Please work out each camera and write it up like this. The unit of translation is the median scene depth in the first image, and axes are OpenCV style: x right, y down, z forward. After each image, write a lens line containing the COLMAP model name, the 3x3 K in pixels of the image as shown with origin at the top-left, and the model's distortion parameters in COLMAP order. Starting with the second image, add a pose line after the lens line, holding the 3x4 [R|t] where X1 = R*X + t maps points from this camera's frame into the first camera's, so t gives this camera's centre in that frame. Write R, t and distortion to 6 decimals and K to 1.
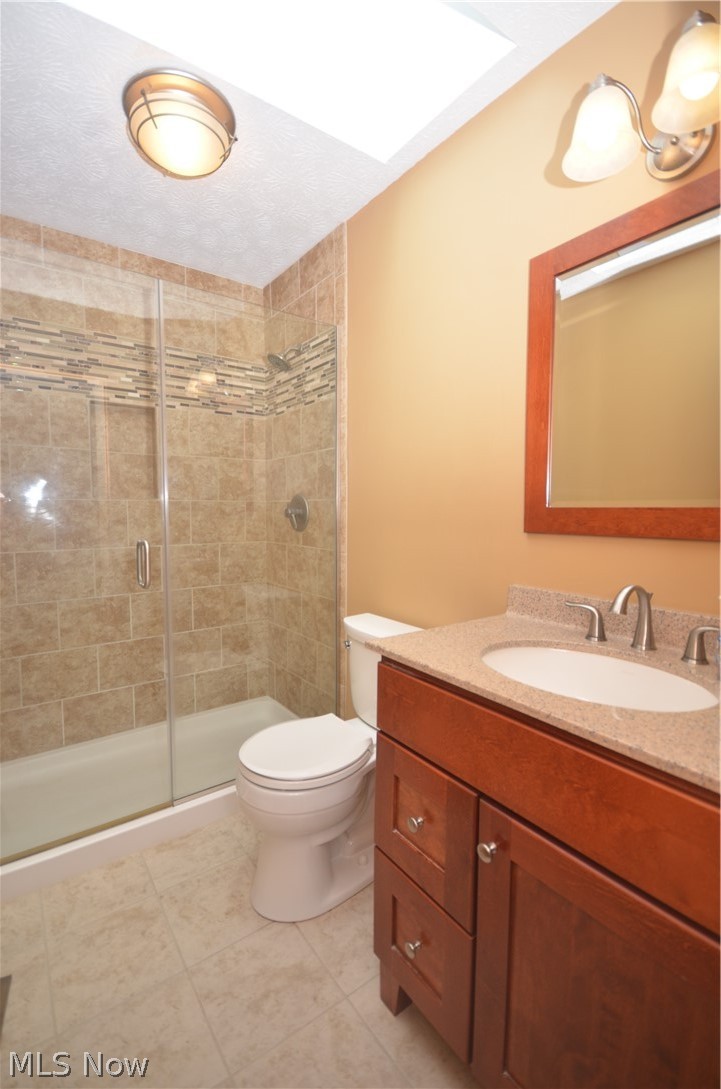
lens RADIAL K [[477.1, 0, 373.5], [0, 477.1, 528.2], [0, 0, 1]] dist [-0.002853, -0.000228]
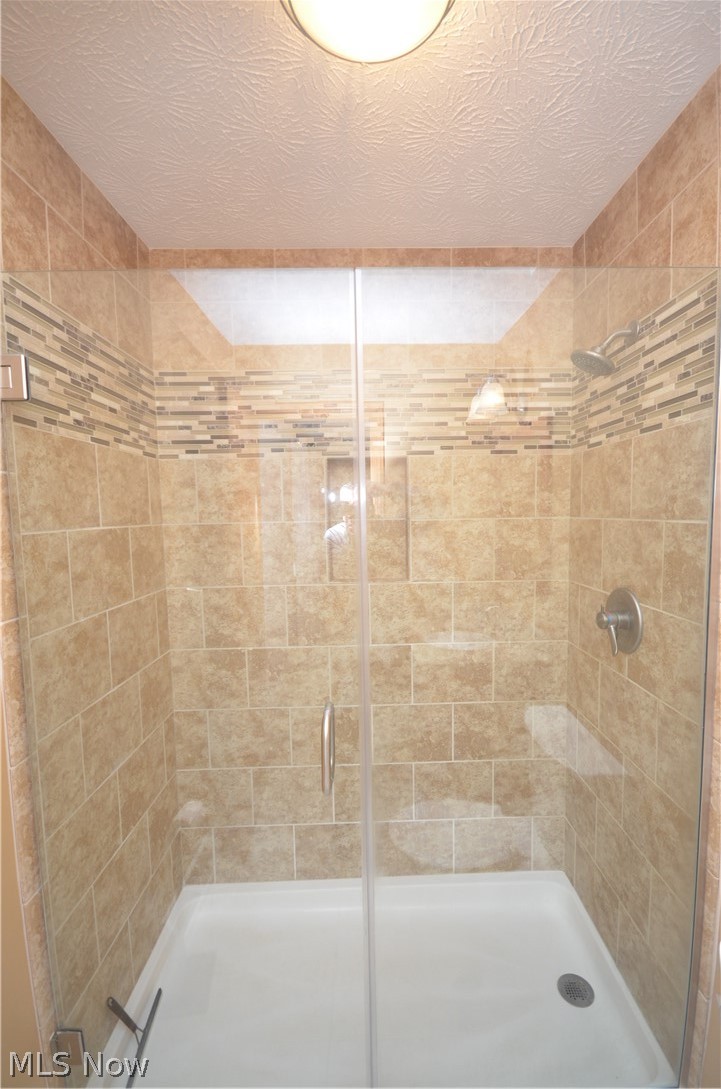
lens RADIAL K [[477.1, 0, 373.5], [0, 477.1, 528.2], [0, 0, 1]] dist [-0.002853, -0.000228]
pose [[0.791123, 0.029987, -0.610921, -0.049711], [-0.025219, 0.999547, 0.016405, -0.150381], [0.611137, 0.002429, 0.791521, 0.381384]]
